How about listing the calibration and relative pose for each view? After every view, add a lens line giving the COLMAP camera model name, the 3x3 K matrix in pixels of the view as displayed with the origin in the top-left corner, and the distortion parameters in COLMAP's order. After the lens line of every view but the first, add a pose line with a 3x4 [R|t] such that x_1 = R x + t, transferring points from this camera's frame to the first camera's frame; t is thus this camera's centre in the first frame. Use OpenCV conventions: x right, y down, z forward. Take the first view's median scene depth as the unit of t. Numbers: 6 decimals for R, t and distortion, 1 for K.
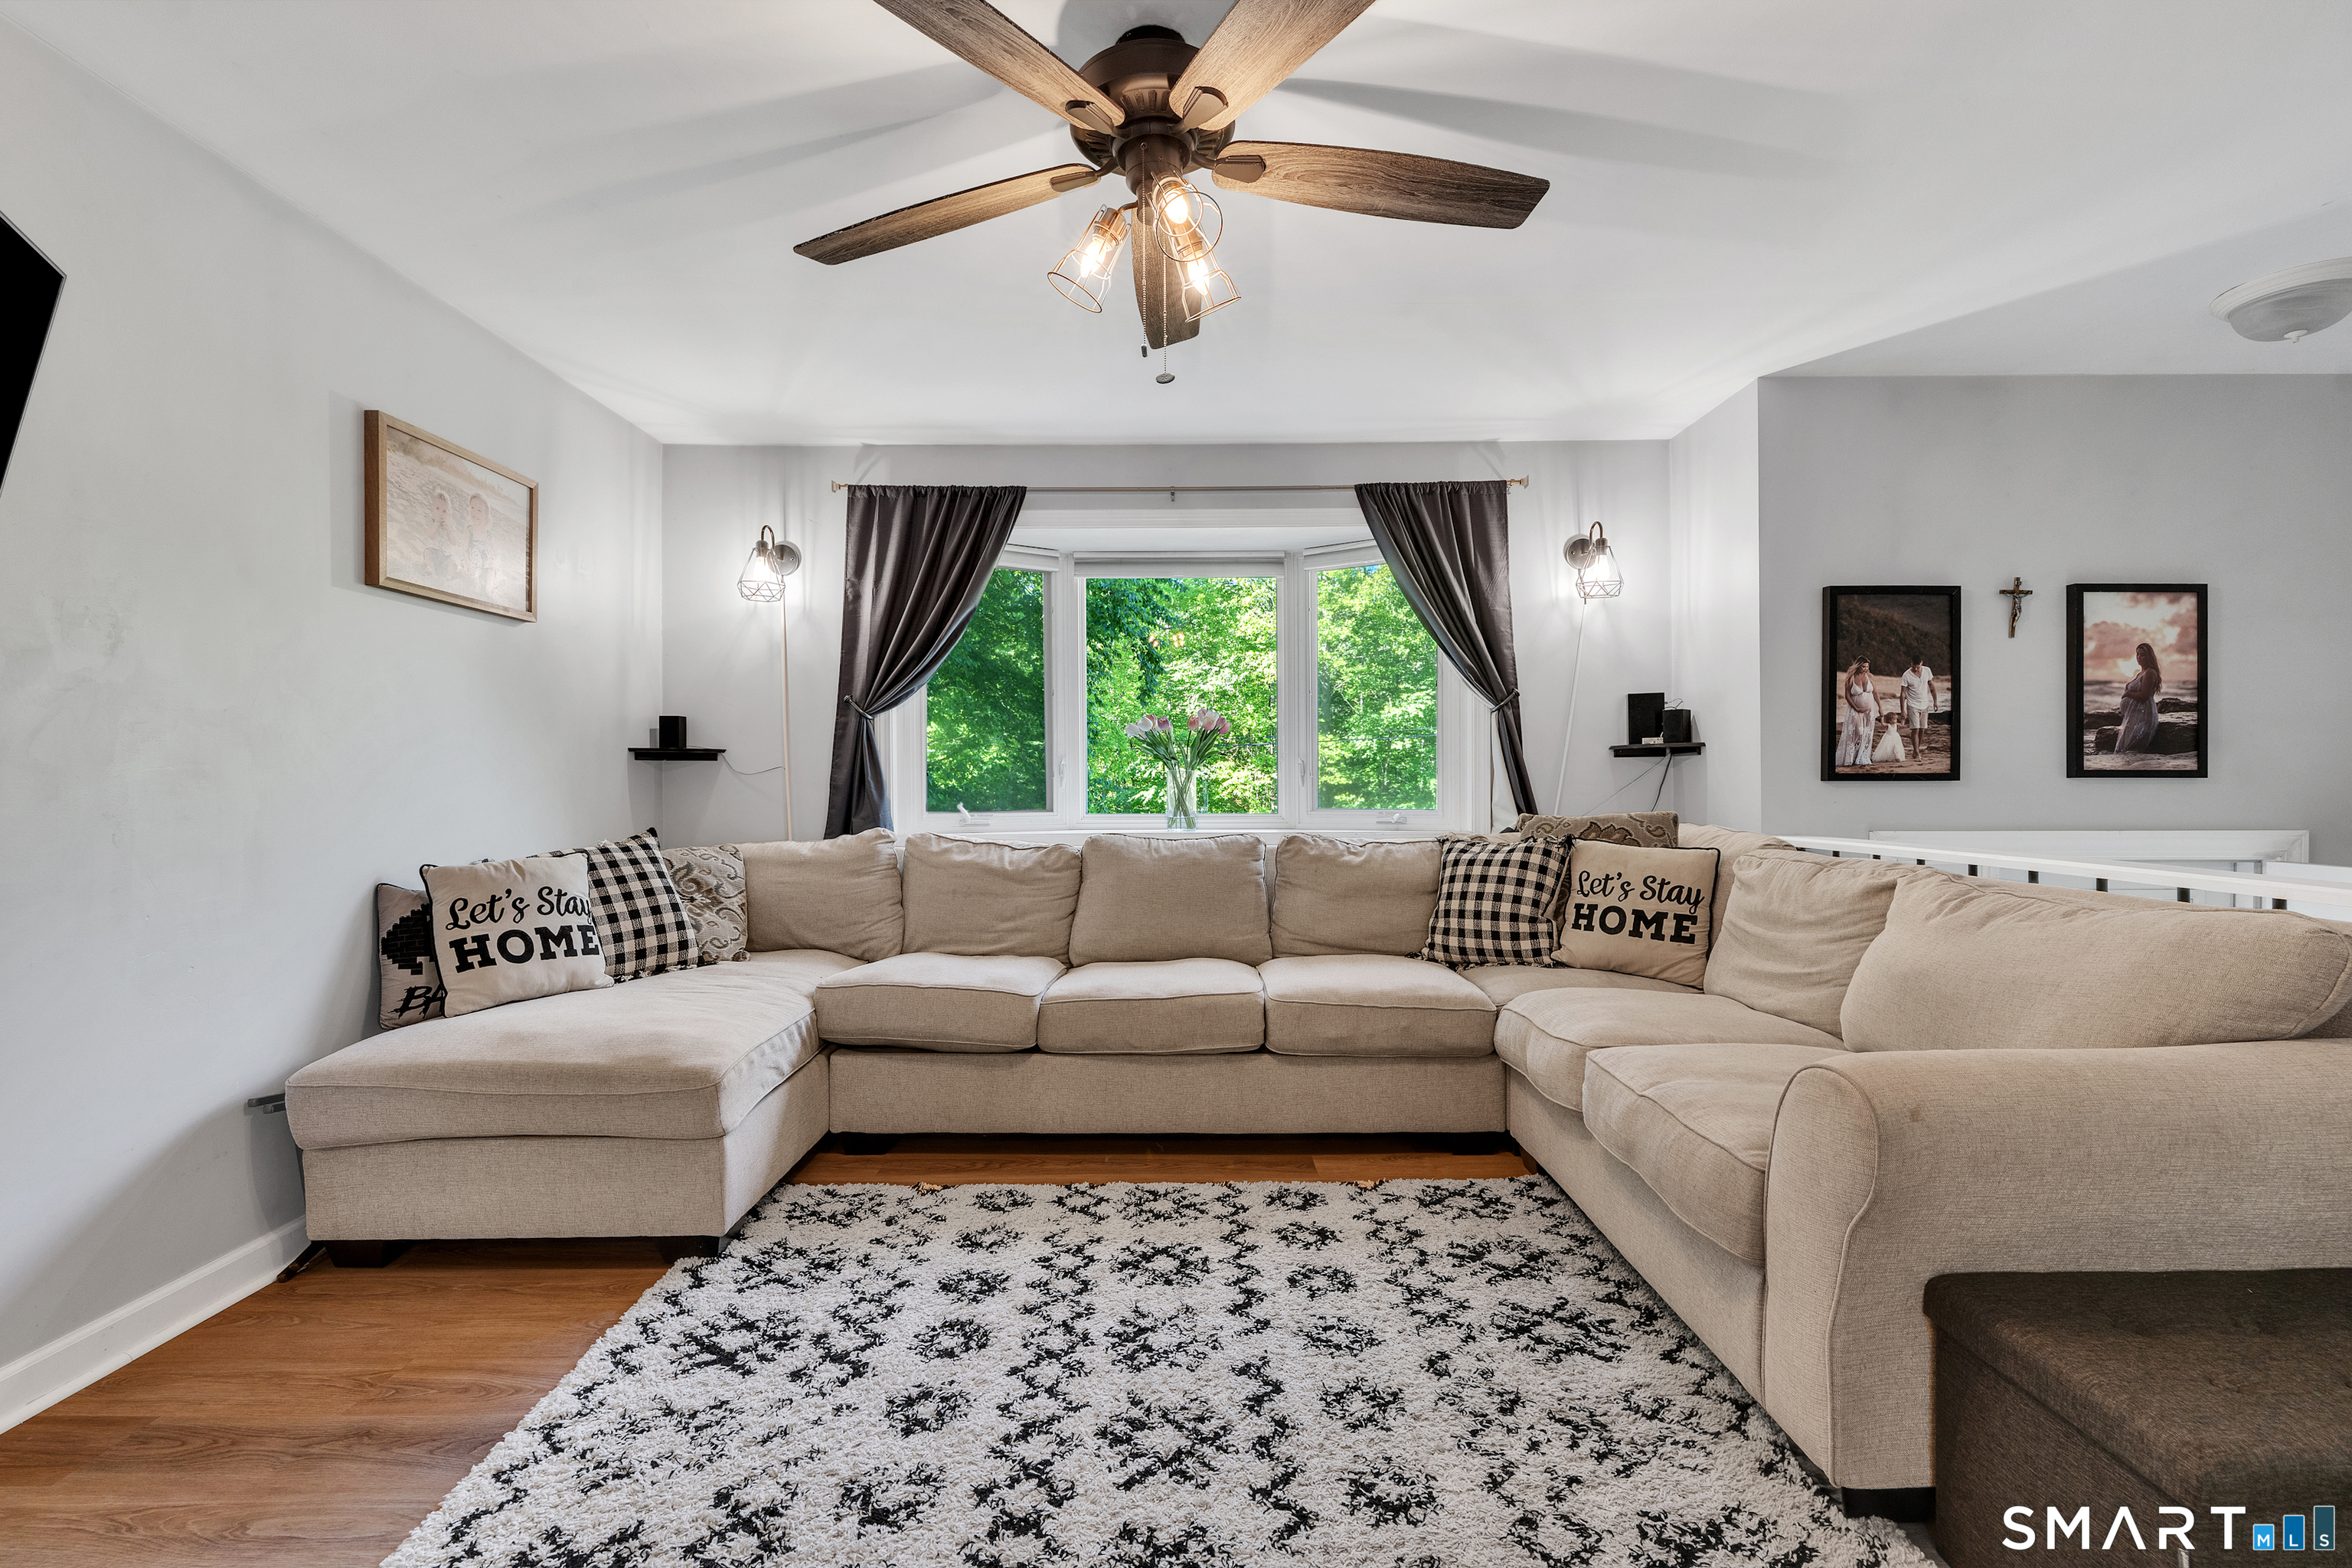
lens RADIAL K [[1044.2, 0, 1178.7], [0, 1044.2, 769.3], [0, 0, 1]] dist [-0.013162, 0.004392]
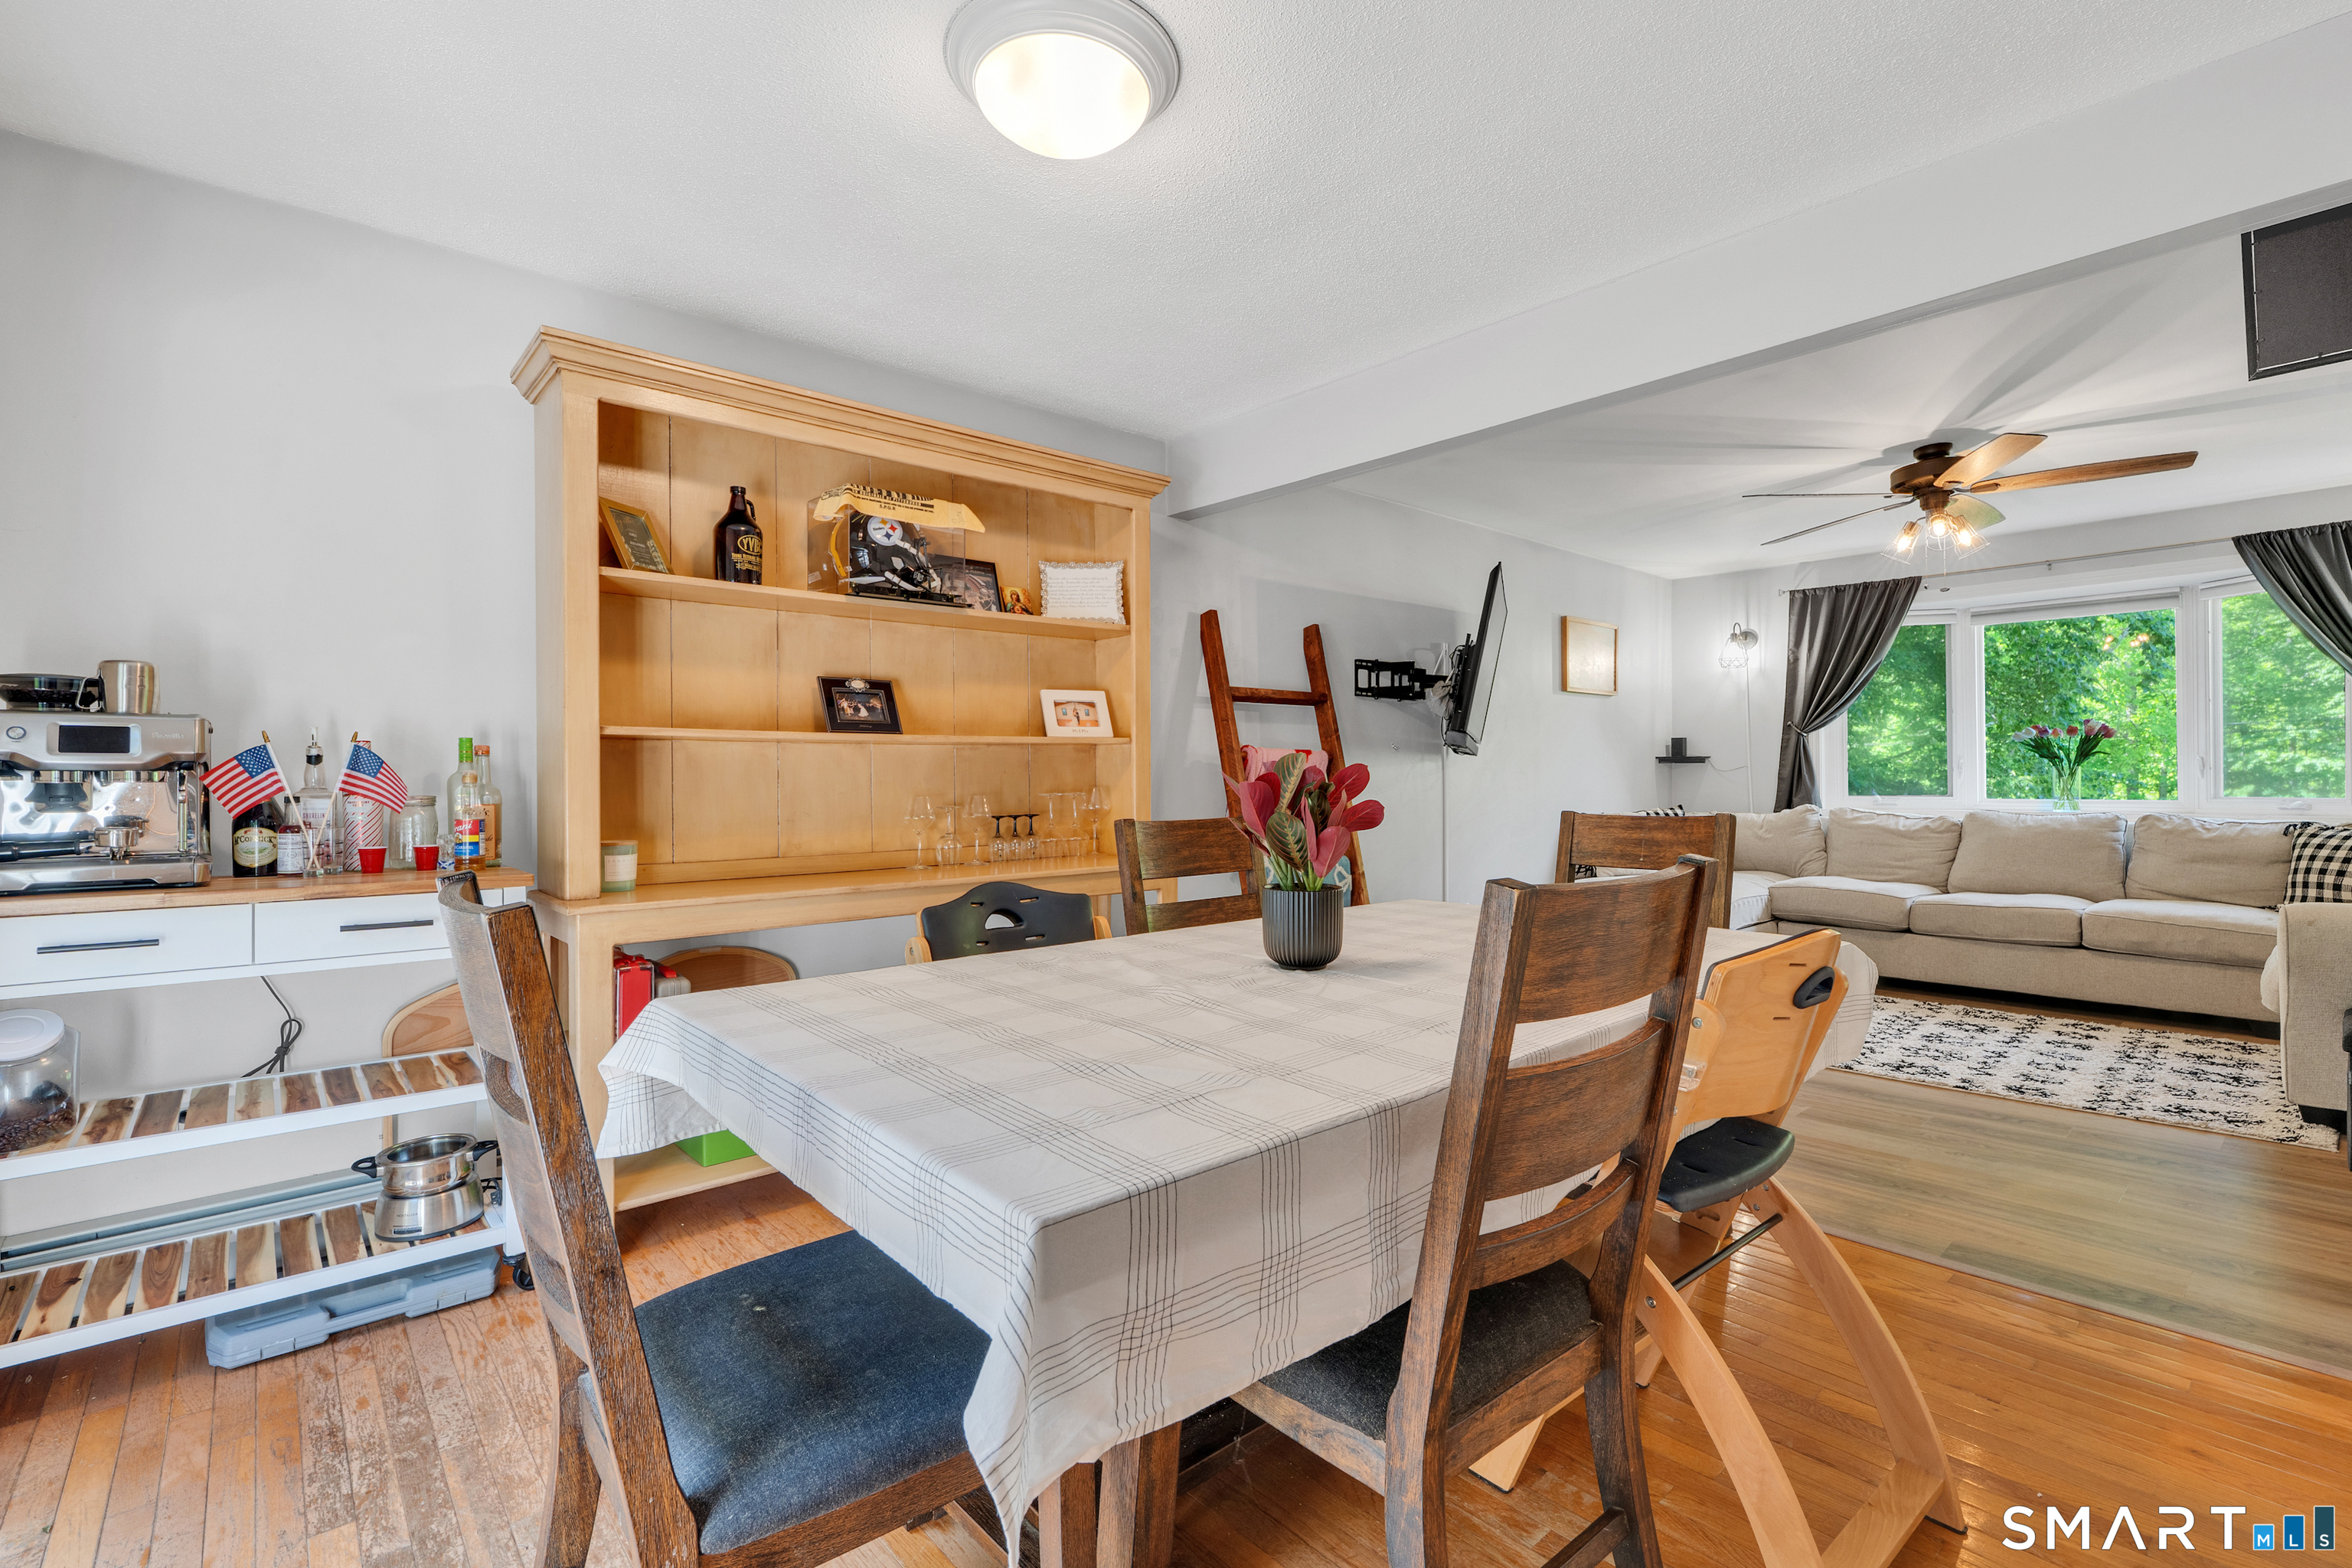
lens RADIAL K [[1042.7, 0, 1182.6], [0, 1042.7, 783.3], [0, 0, 1]] dist [-0.001434, -0.000829]
pose [[0.666977, 0.003357, -0.745071, 0.312793], [0.012055, 0.999810, 0.015296, -0.013940], [0.744981, -0.019184, 0.666810, -0.943556]]
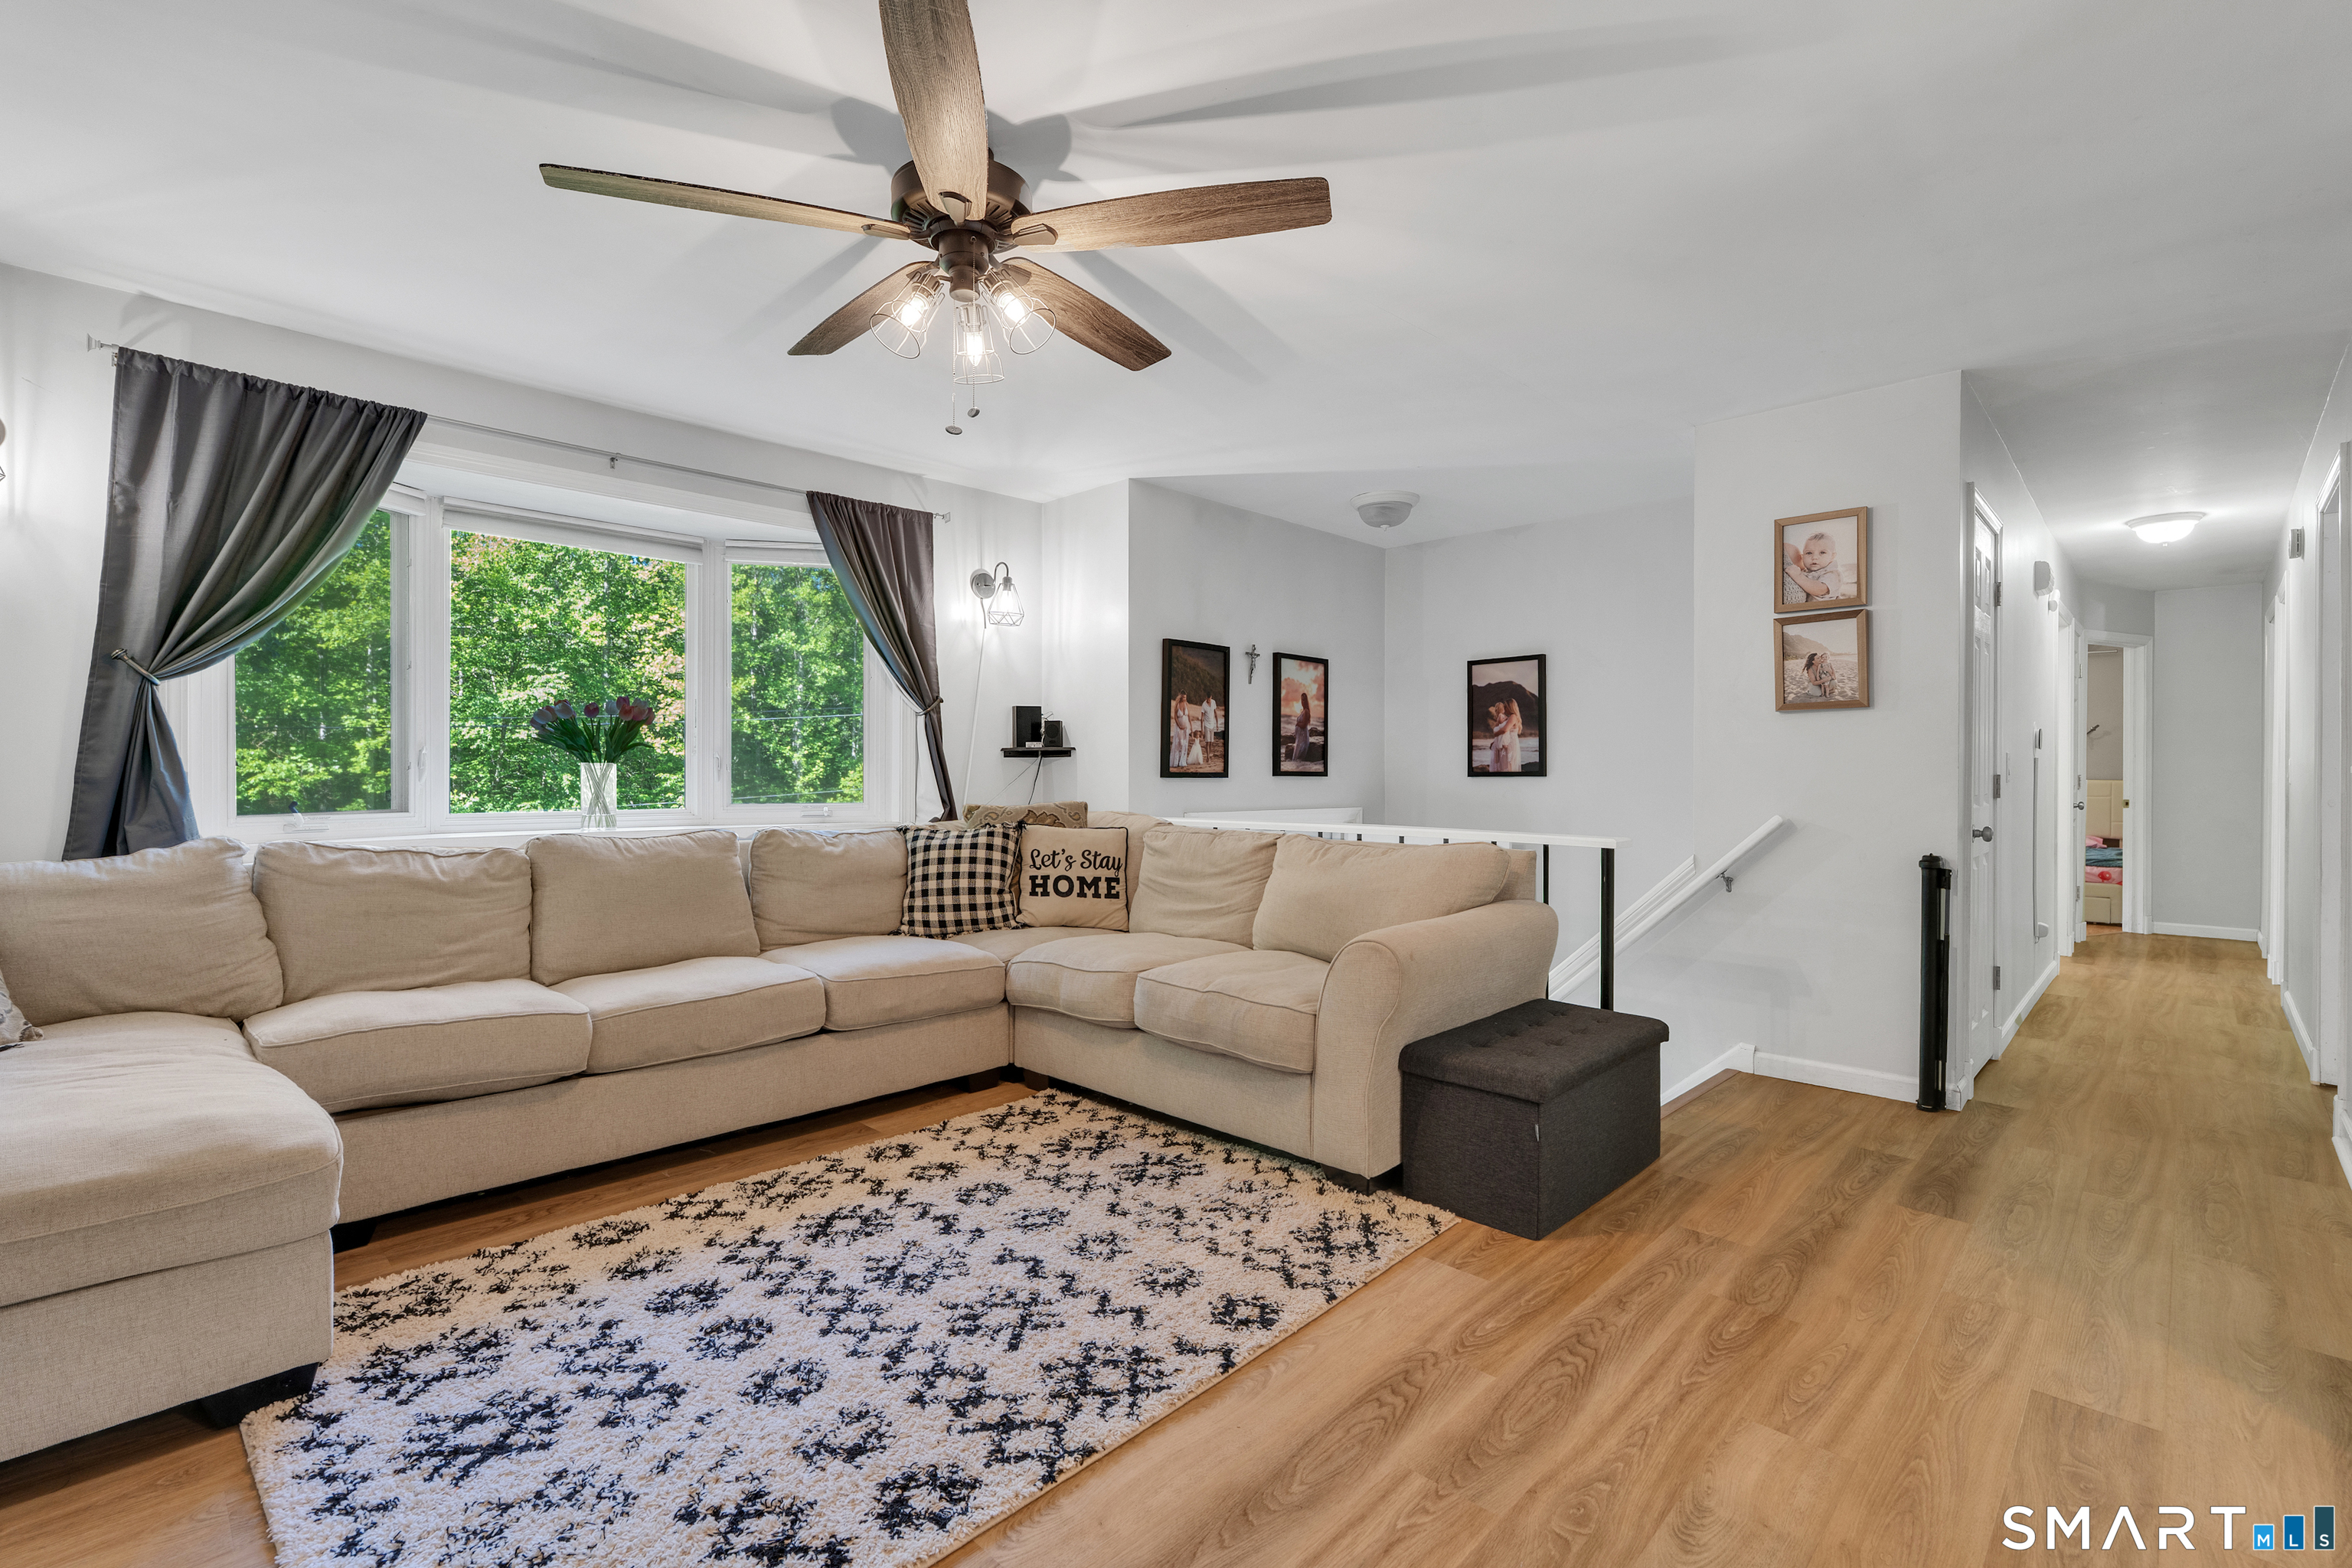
lens RADIAL K [[1044.2, 0, 1196.0], [0, 1044.2, 768.5], [0, 0, 1]] dist [-0.013162, 0.004392]
pose [[0.688943, 0.010076, 0.724745, -0.383049], [-0.012508, 0.999920, -0.002011, 0.001024], [-0.724707, -0.007680, 0.689014, -0.000751]]
